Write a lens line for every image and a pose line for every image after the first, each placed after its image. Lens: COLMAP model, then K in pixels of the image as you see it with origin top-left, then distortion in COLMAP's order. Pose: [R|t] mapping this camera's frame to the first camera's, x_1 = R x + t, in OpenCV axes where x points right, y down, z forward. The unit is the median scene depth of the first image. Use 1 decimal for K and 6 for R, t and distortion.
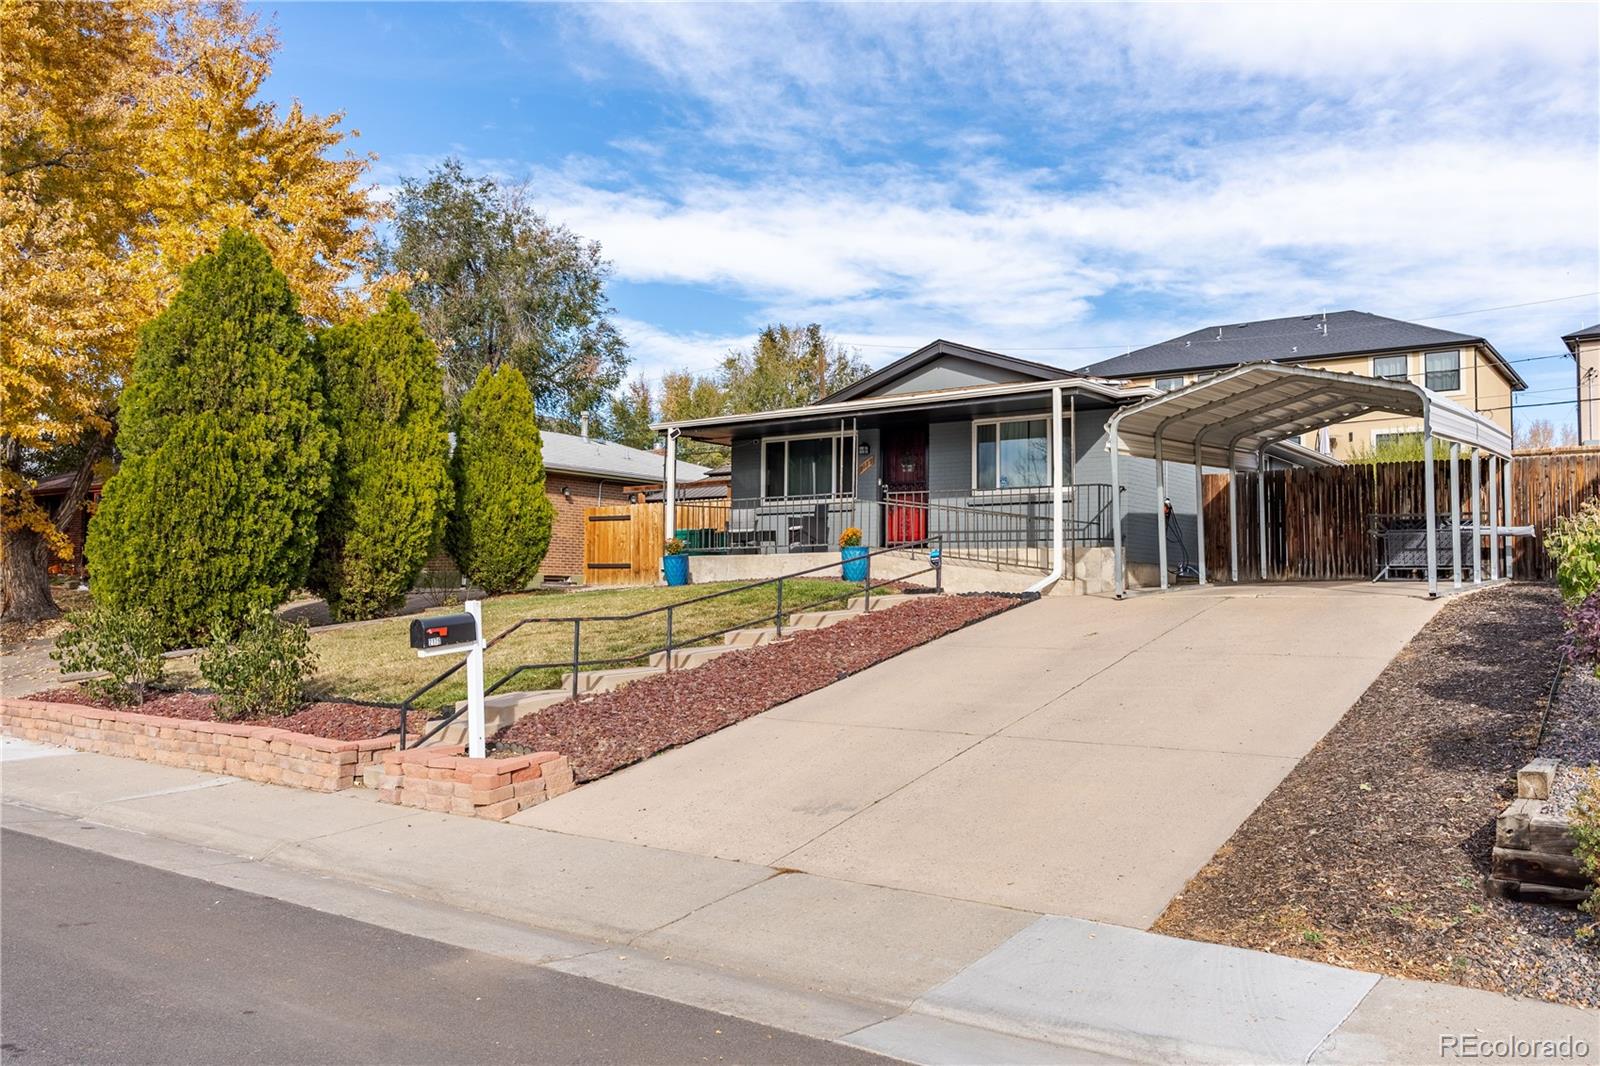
lens RADIAL K [[1260.2, 0, 800.0], [0, 1260.2, 533.0], [0, 0, 1]] dist [0.003022, 0.000548]
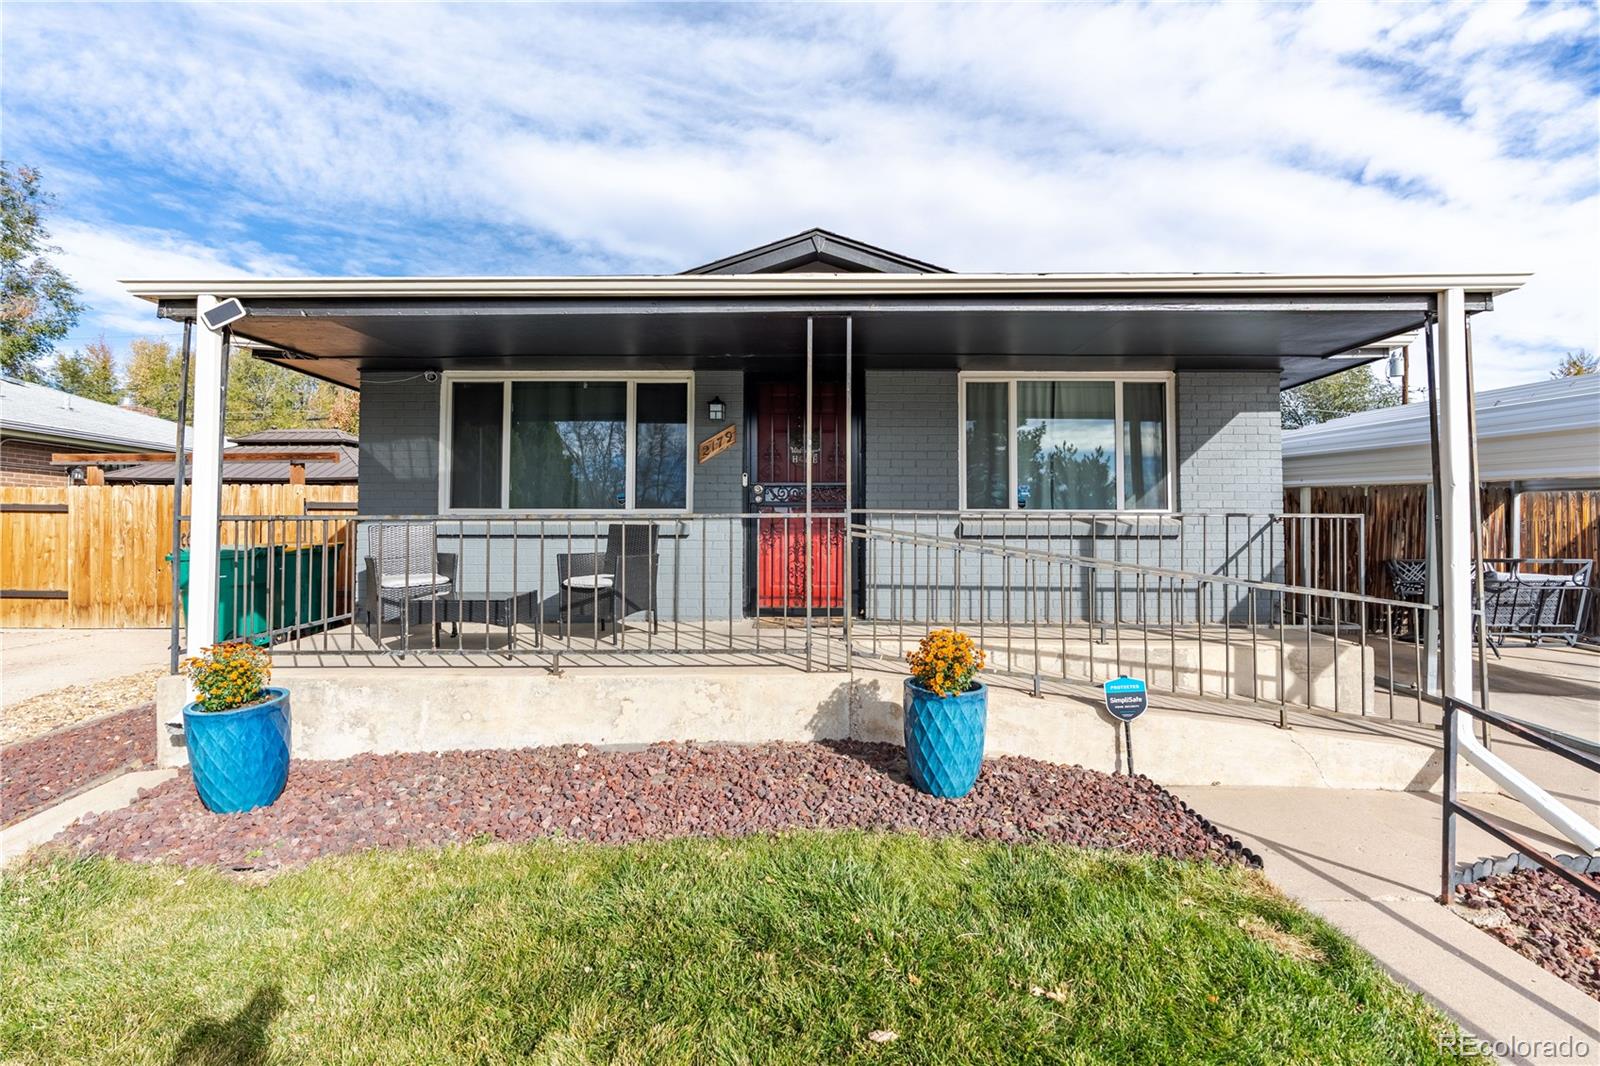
lens RADIAL K [[742.9, 0, 803.0], [0, 742.9, 523.6], [0, 0, 1]] dist [-0.000754, -0.001442]
pose [[0.807083, 0.006583, 0.590401, -0.084382], [-0.025957, 0.999367, 0.024340, -0.028914], [-0.589867, -0.034970, 0.806743, 0.699761]]
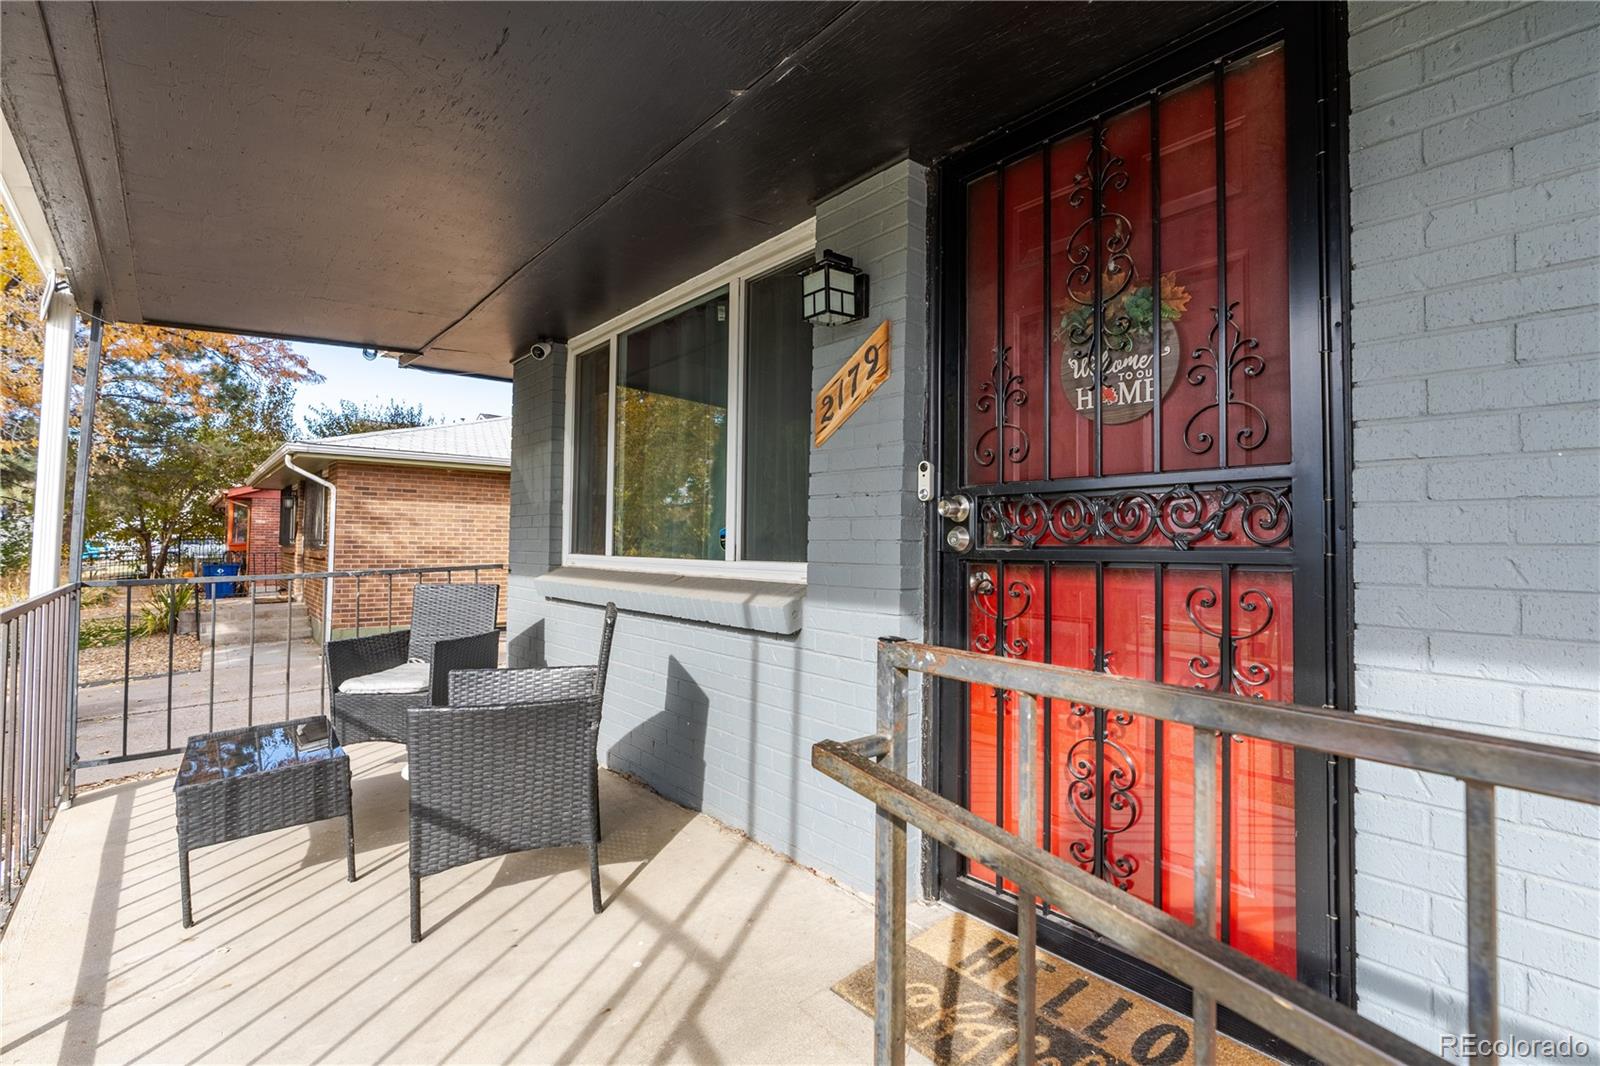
lens RADIAL K [[742.9, 0, 803.0], [0, 742.9, 523.6], [0, 0, 1]] dist [-0.000754, -0.001442]
pose [[0.973685, 0.003758, -0.227868, 0.065049], [-0.000435, 0.999893, 0.014635, -0.033916], [0.227898, -0.014150, 0.973582, 0.840555]]
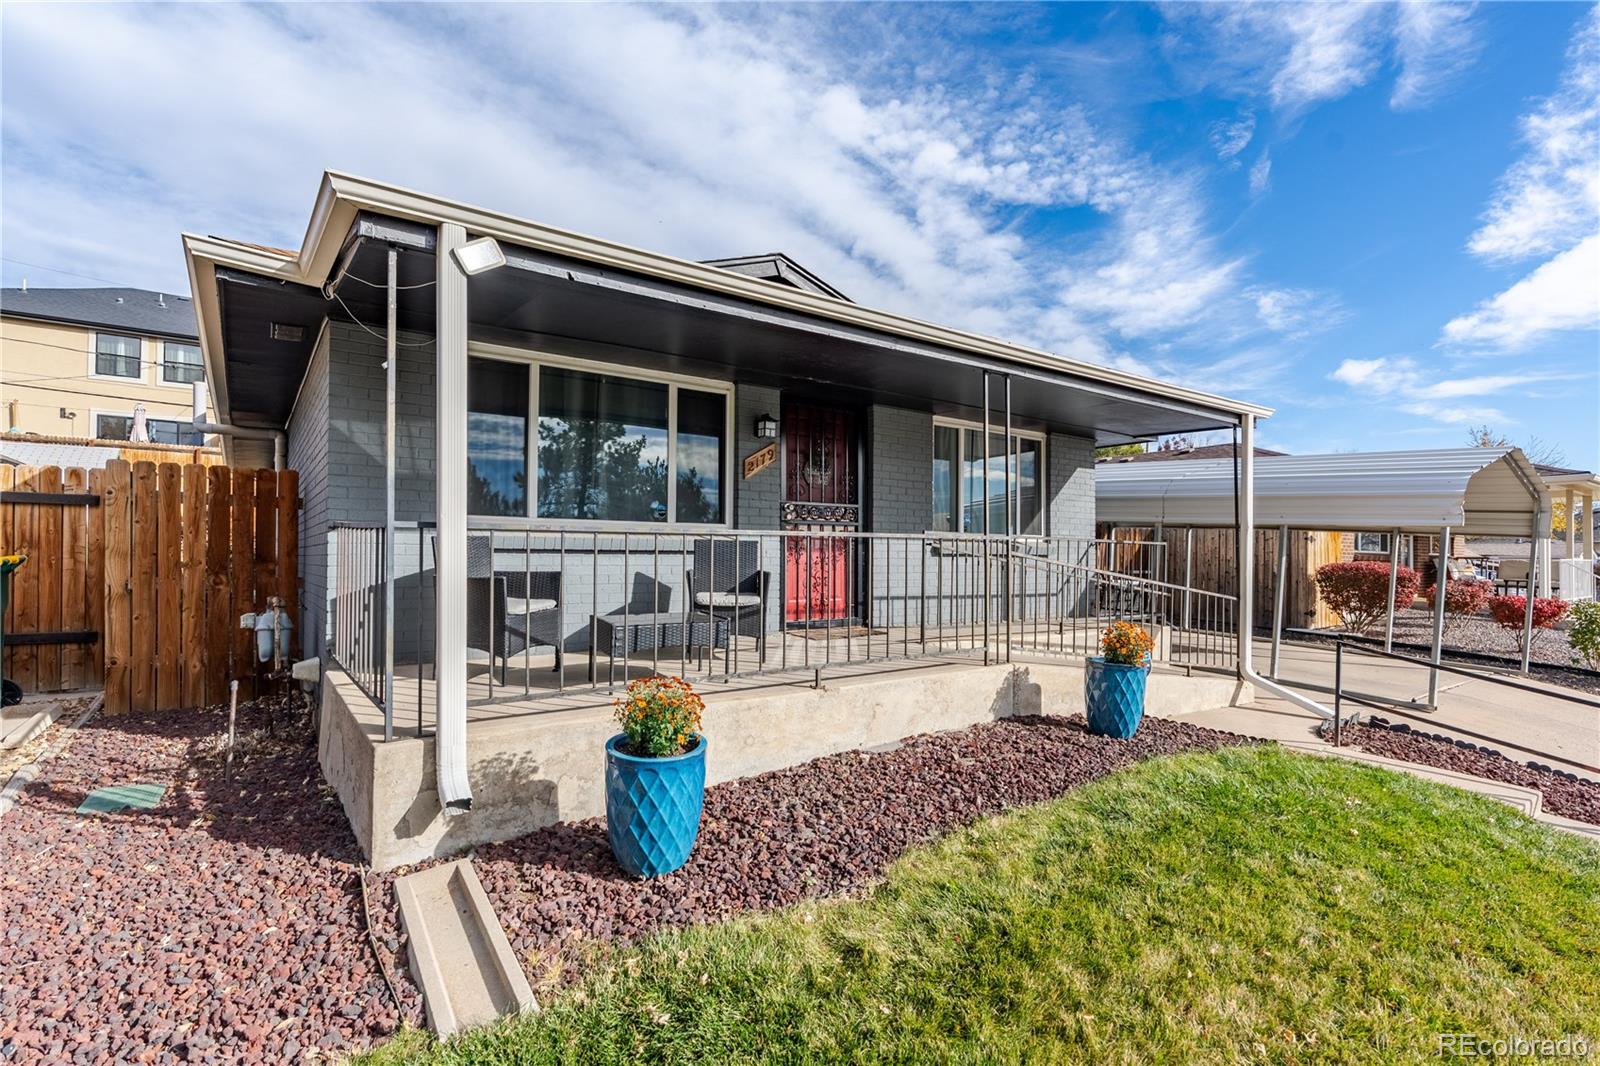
lens RADIAL K [[822.1, 0, 799.9], [0, 822.1, 542.5], [0, 0, 1]] dist [-0.014953, 0.000154]
pose [[0.264904, 0.011578, 0.964205, -0.233379], [-0.053042, 0.998589, 0.002582, -0.022223], [-0.962815, -0.051827, 0.265144, 0.841444]]
